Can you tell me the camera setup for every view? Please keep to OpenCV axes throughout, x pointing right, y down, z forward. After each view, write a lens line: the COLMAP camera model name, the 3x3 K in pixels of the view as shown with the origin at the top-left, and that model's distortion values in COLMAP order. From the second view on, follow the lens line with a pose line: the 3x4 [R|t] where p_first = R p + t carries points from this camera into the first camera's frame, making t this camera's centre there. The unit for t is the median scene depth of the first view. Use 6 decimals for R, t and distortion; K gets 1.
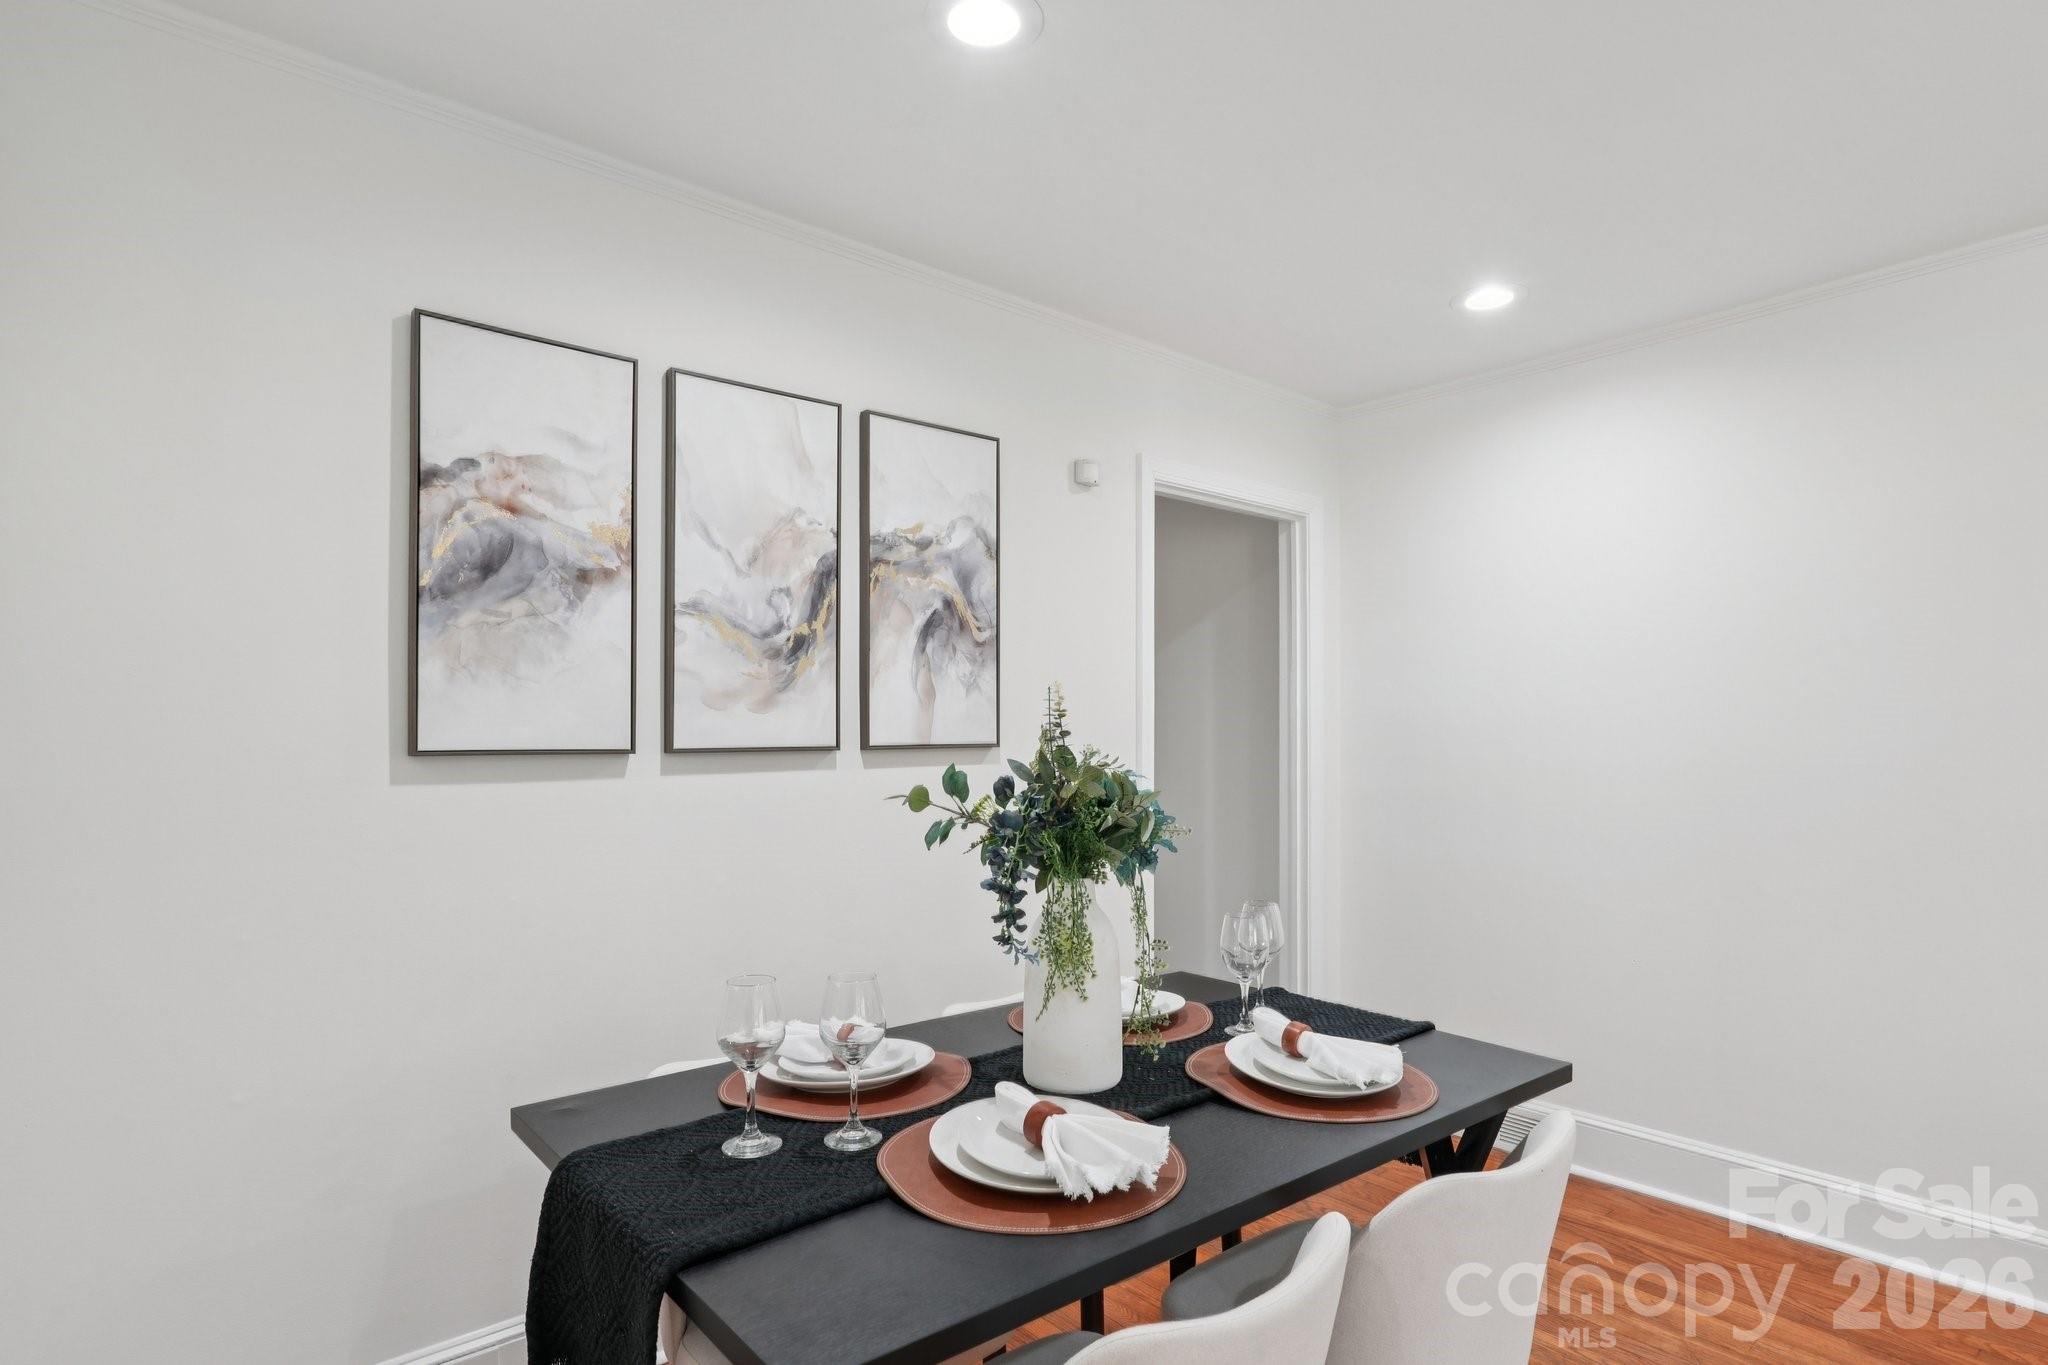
lens RADIAL K [[1070.7, 0, 1051.0], [0, 1070.7, 725.4], [0, 0, 1]] dist [0.002739, 0.000209]
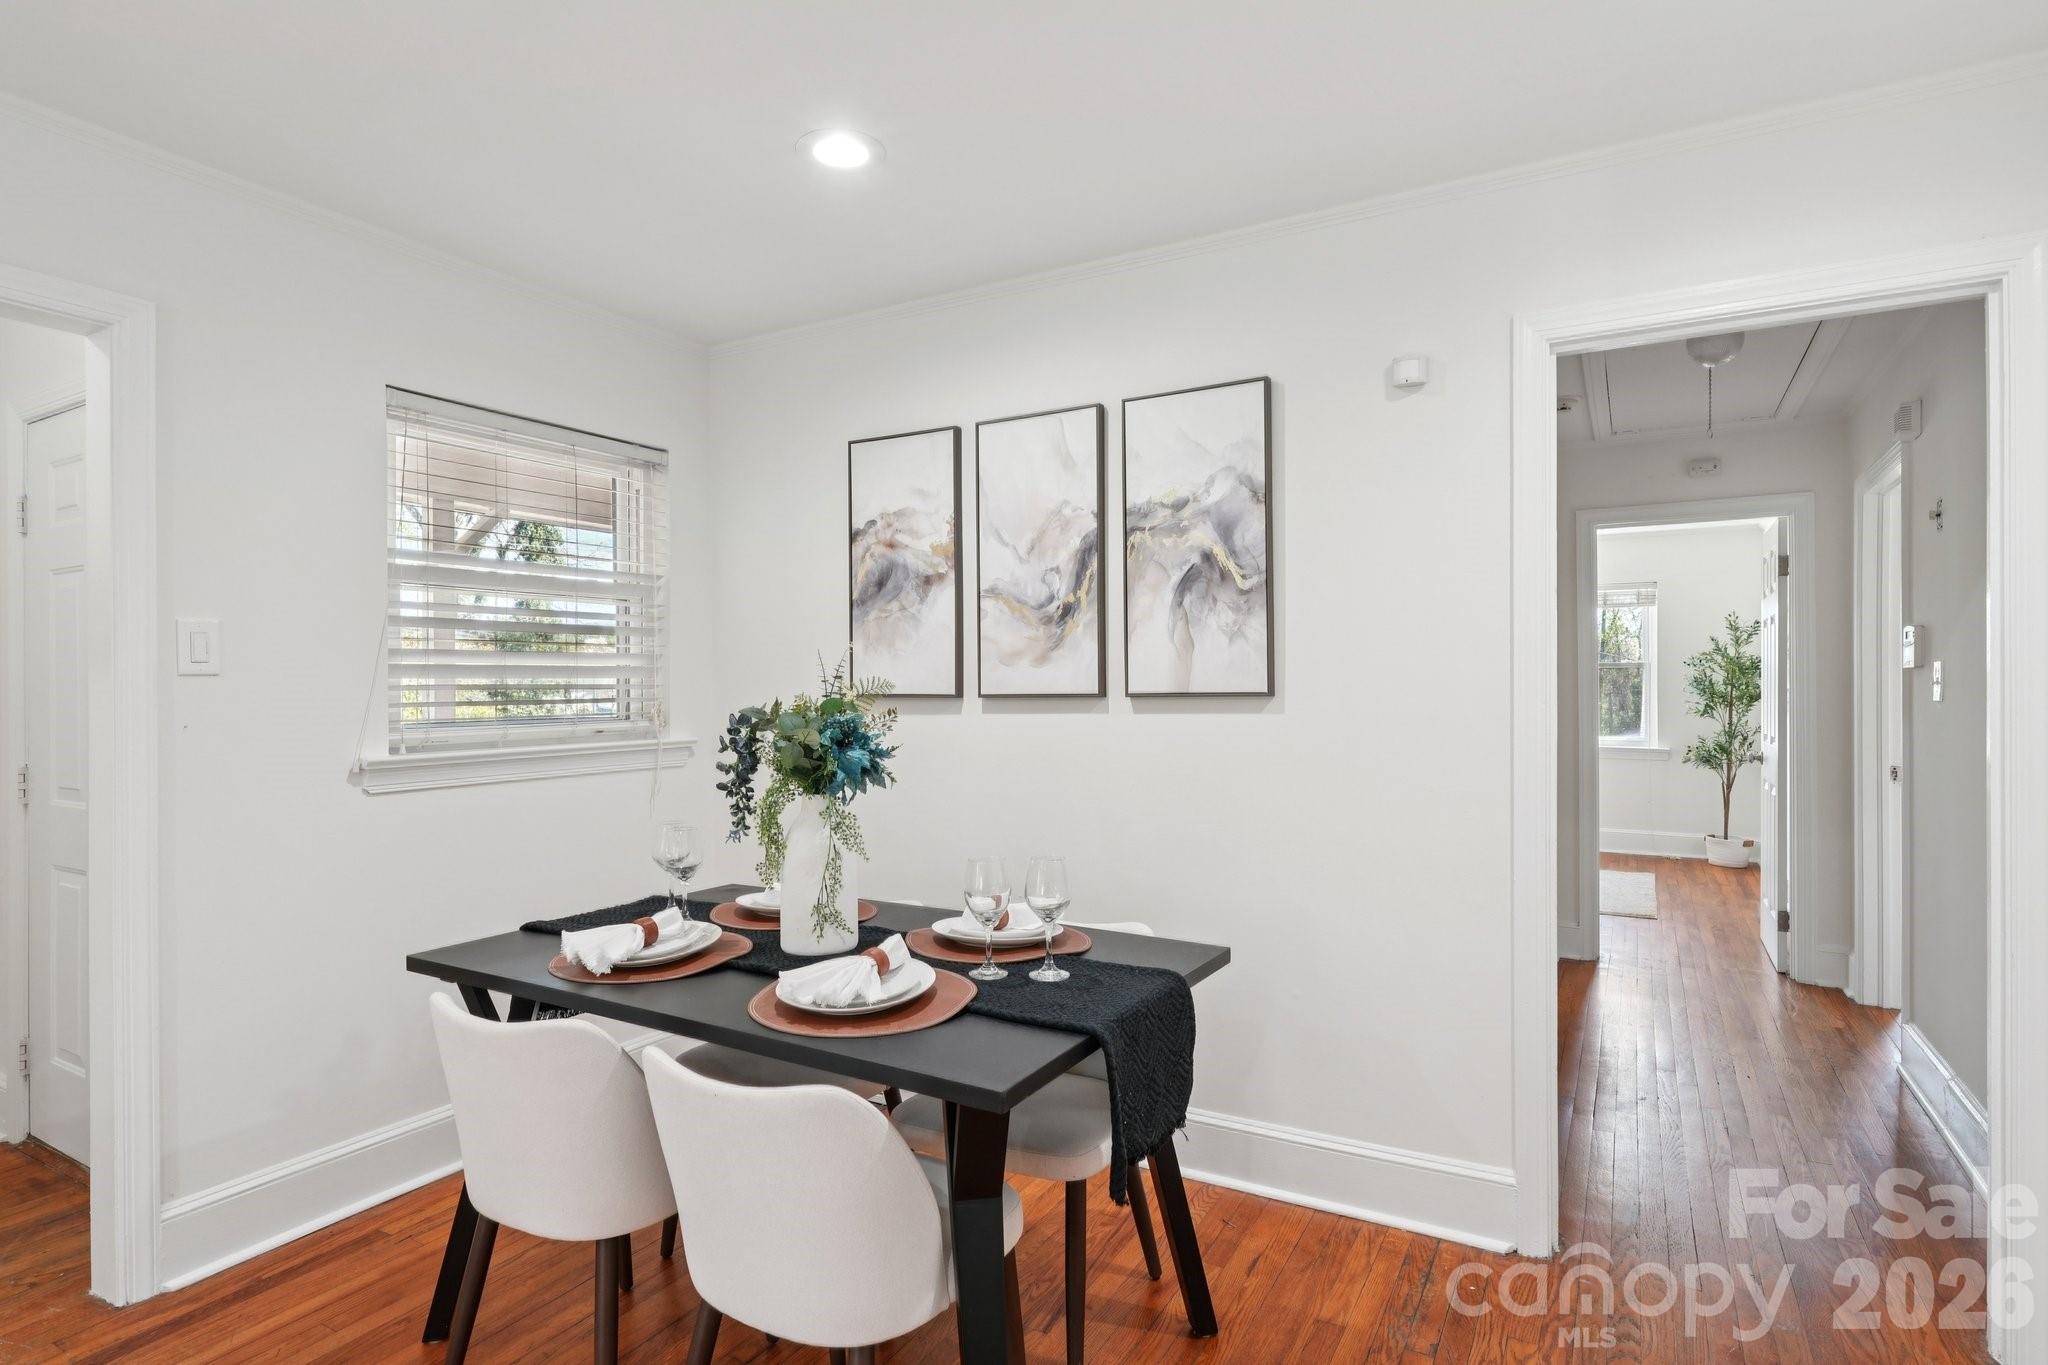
lens RADIAL K [[1053.5, 0, 1027.9], [0, 1053.5, 687.8], [0, 0, 1]] dist [-0.000072, 0.001869]
pose [[0.344627, 0.006370, -0.938718, 0.896405], [0.017163, 0.999767, 0.013085, -0.003588], [0.938583, -0.020621, 0.344437, 0.539448]]
